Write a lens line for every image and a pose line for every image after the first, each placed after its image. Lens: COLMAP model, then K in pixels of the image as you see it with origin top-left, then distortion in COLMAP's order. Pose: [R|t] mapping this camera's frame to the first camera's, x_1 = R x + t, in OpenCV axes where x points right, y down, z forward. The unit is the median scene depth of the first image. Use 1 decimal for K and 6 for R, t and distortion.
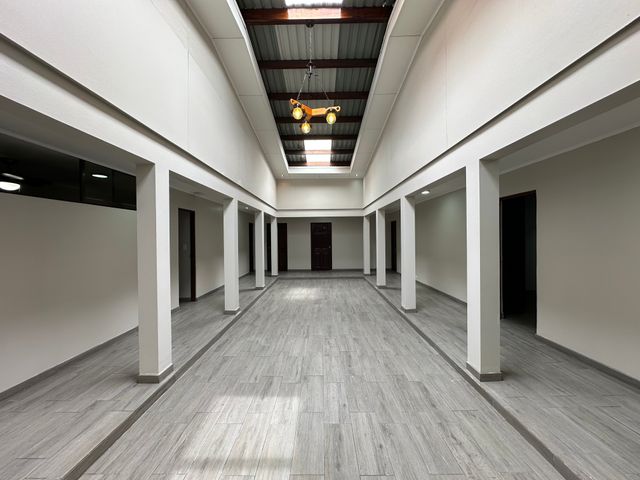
lens RADIAL K [[256.0, 0, 319.8], [0, 256.0, 241.0], [0, 0, 1]] dist [-0.006485, 0.000289]
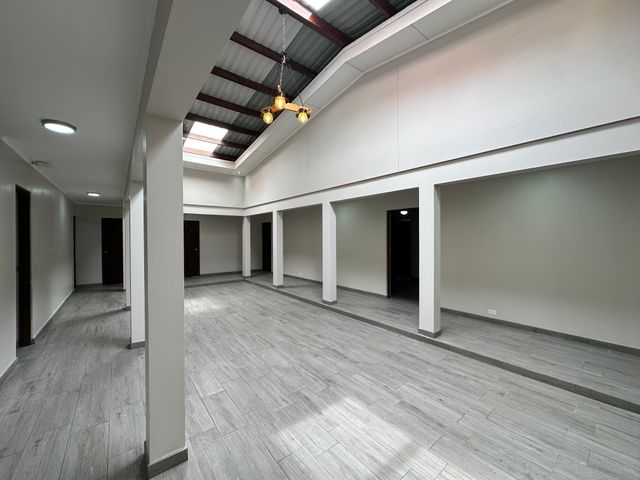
lens RADIAL K [[256.0, 0, 319.8], [0, 256.0, 241.5], [0, 0, 1]] dist [-0.006485, 0.000289]
pose [[0.777108, -0.002780, 0.629361, -0.493432], [0.004449, 0.999990, -0.001076, 0.000526], [-0.629351, 0.003636, 0.777112, 0.177669]]
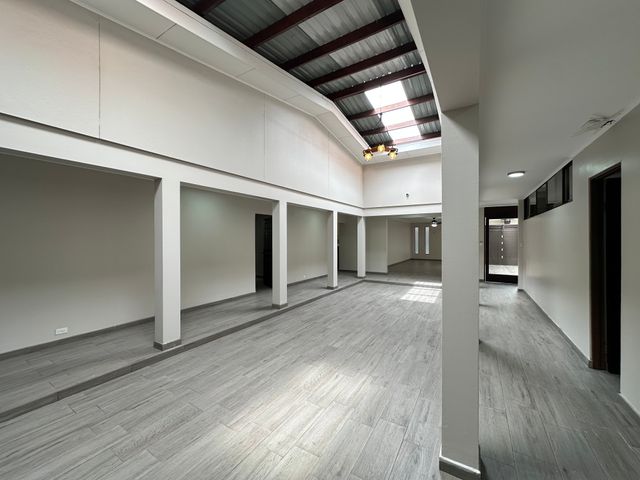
lens RADIAL K [[256.0, 0, 322.1], [0, 256.0, 239.7], [0, 0, 1]] dist [-0.006485, 0.000289]
pose [[-0.860947, 0.009471, 0.508607, -0.438541], [0.017880, 0.999772, 0.011649, -0.022745], [-0.508381, 0.019123, -0.860920, 2.254893]]
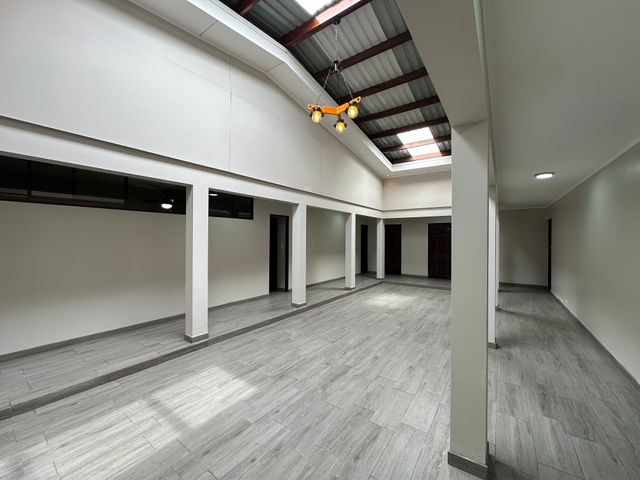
lens RADIAL K [[256.0, 0, 320.0], [0, 256.0, 241.7], [0, 0, 1]] dist [-0.006485, 0.000289]
pose [[0.817444, 0.023434, -0.575531, 0.457487], [-0.024494, 0.999682, 0.005915, -0.011273], [0.575487, 0.009262, 0.817758, 0.167690]]
